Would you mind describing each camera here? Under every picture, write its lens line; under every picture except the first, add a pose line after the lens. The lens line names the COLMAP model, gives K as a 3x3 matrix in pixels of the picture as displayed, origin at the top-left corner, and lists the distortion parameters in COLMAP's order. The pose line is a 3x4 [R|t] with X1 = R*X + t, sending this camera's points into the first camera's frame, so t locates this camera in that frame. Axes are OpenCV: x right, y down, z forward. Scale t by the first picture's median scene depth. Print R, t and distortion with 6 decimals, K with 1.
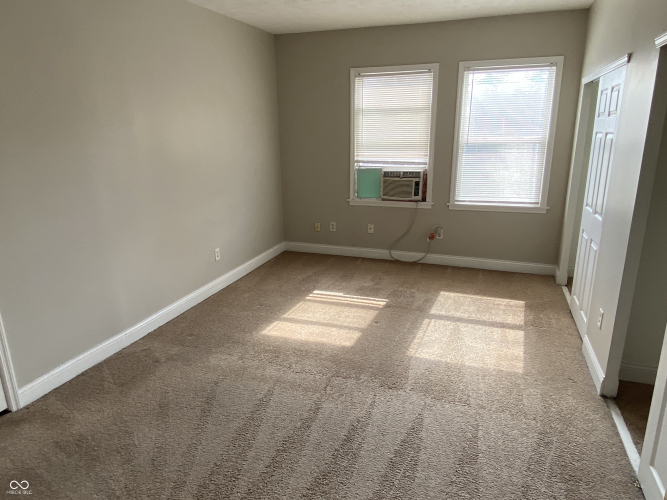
lens RADIAL K [[419.6, 0, 333.5], [0, 419.6, 250.0], [0, 0, 1]] dist [0.005824, 0.000564]
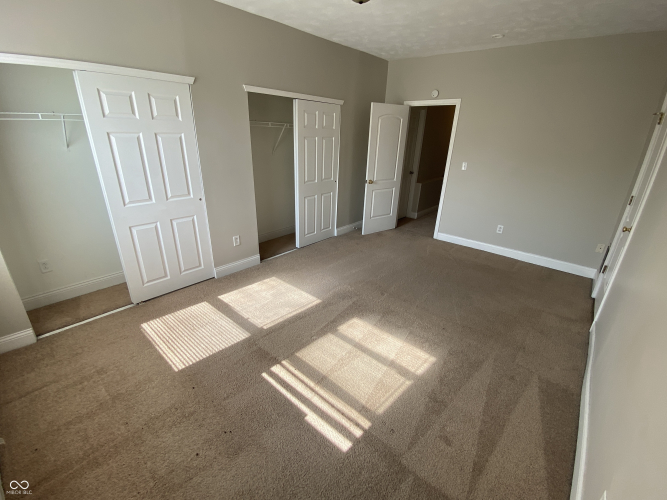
lens RADIAL K [[298.9, 0, 333.5], [0, 298.9, 250.0], [0, 0, 1]] dist [0.000103, -0.000001]
pose [[-0.926102, -0.160908, 0.341238, -0.132902], [0.075508, 0.807132, 0.585522, -0.368013], [-0.369639, 0.568020, -0.735337, 1.276127]]
